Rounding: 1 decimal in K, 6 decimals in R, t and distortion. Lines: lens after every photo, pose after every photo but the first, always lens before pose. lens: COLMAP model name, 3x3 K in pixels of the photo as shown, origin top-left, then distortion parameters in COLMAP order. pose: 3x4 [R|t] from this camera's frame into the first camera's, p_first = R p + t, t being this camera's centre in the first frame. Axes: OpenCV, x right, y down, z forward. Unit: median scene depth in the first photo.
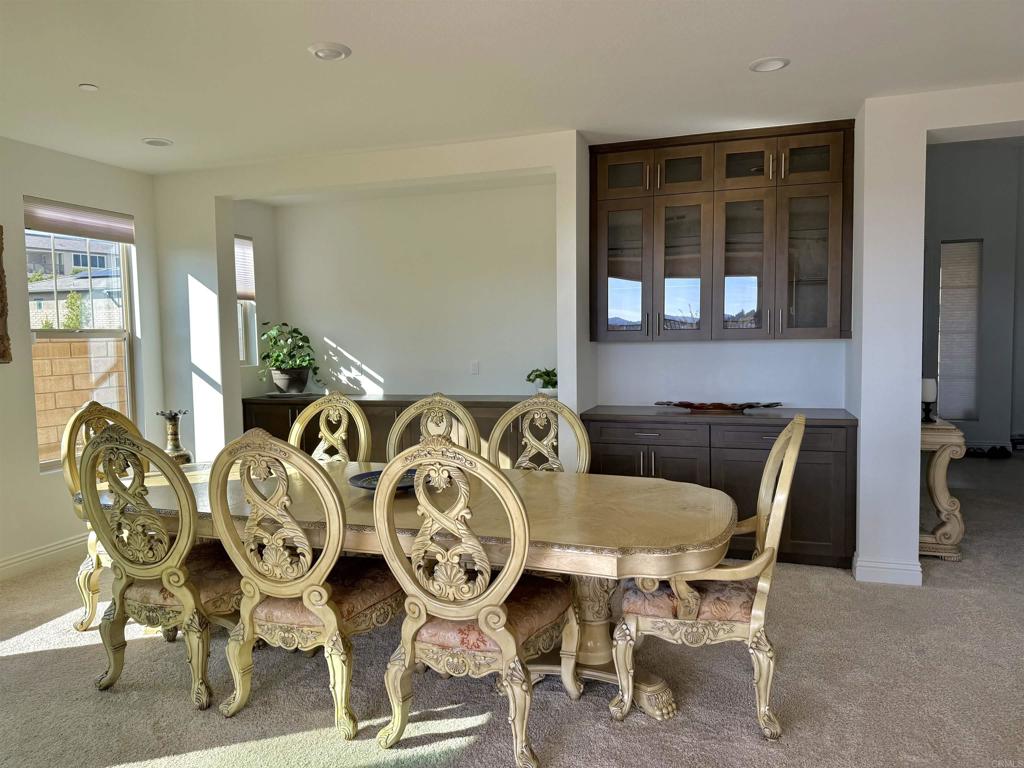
lens RADIAL K [[724.7, 0, 509.5], [0, 724.7, 381.7], [0, 0, 1]] dist [0.070637, -0.069469]
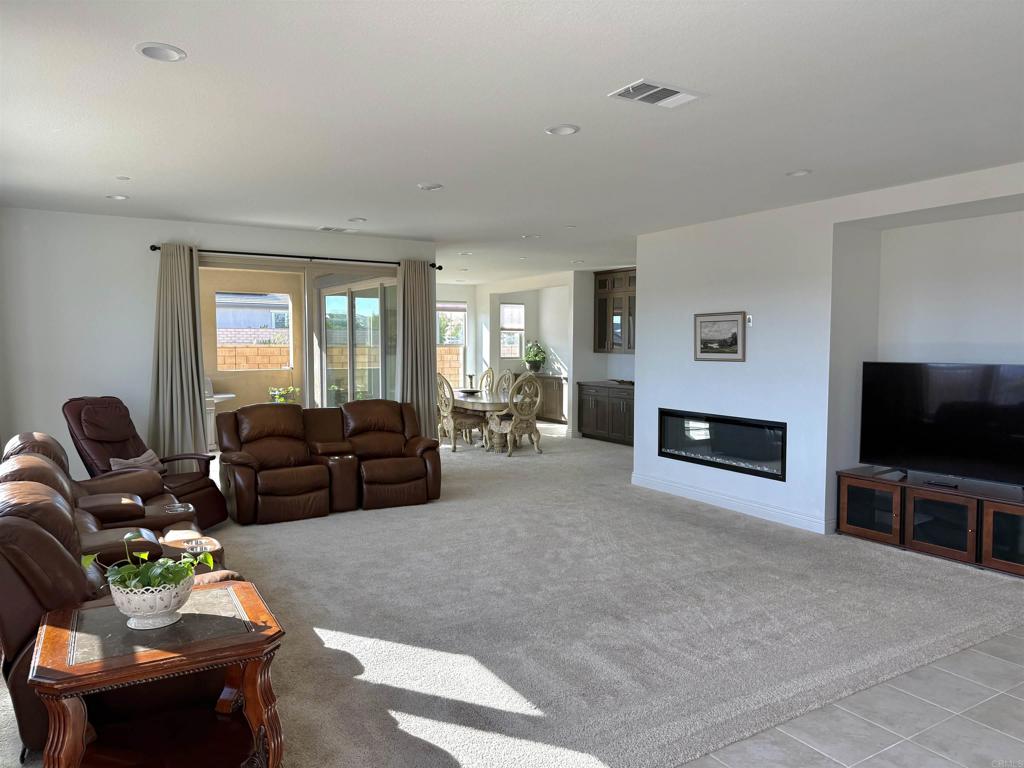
lens RADIAL K [[724.7, 0, 516.0], [0, 724.7, 383.8], [0, 0, 1]] dist [0.070637, -0.069469]
pose [[0.763427, 0.057016, -0.643372, 1.377789], [-0.058245, 0.998115, 0.019339, 0.013319], [0.643262, 0.022709, 0.765309, -0.928213]]
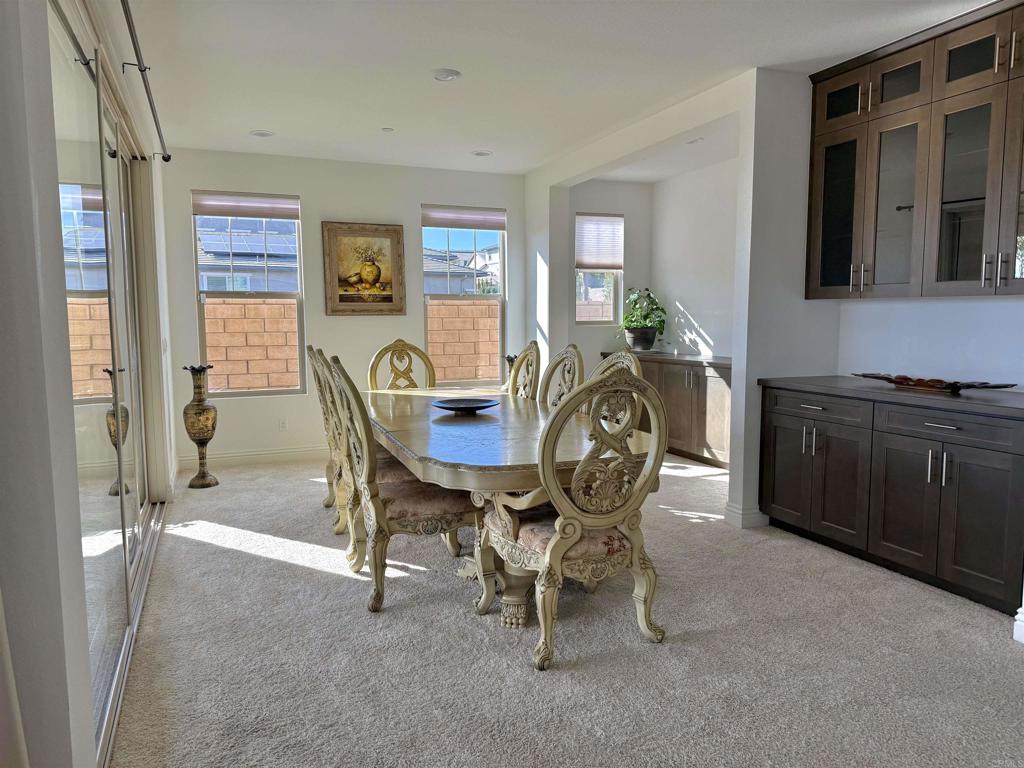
lens RADIAL K [[724.7, 0, 512.1], [0, 724.7, 384.2], [0, 0, 1]] dist [0.070637, -0.069469]
pose [[0.653452, 0.084211, -0.752269, 0.532486], [-0.054868, 0.996448, 0.063885, 0.008199], [0.754976, -0.000470, 0.655752, 0.138593]]
